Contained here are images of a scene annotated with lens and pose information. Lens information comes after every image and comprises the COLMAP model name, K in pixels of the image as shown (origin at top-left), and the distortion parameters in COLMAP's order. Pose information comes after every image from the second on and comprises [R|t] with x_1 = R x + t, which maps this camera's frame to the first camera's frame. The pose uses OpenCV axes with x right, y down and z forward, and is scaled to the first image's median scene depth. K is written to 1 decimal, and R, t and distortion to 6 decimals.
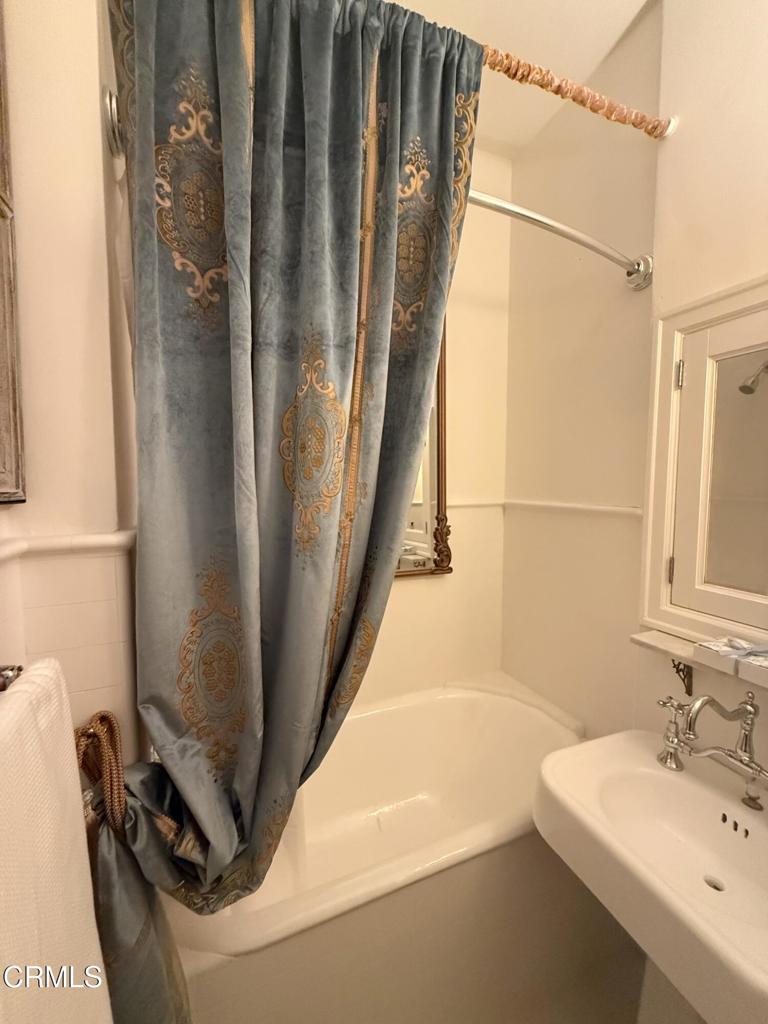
lens RADIAL K [[407.4, 0, 384.9], [0, 407.4, 510.7], [0, 0, 1]] dist [-0.001028, 0.000613]
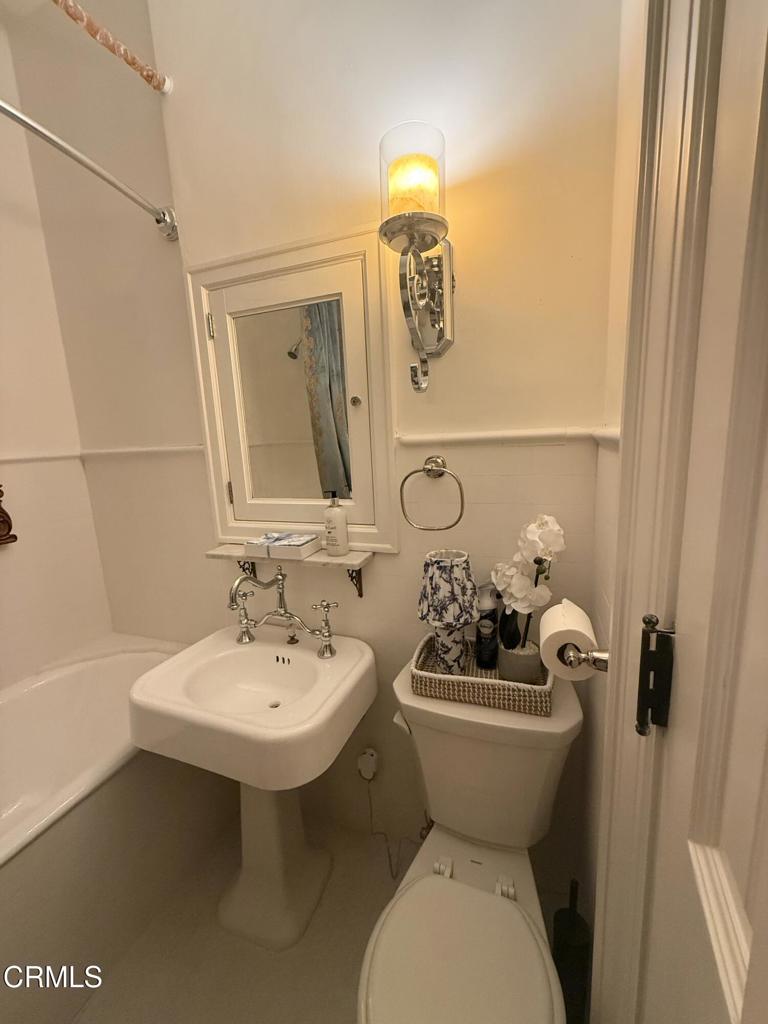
lens RADIAL K [[407.4, 0, 384.9], [0, 407.4, 510.7], [0, 0, 1]] dist [-0.001028, 0.000613]
pose [[0.677726, -0.163624, 0.716878, 0.137781], [0.099880, 0.986376, 0.130711, 0.090042], [-0.728499, -0.016985, 0.684836, -0.185392]]
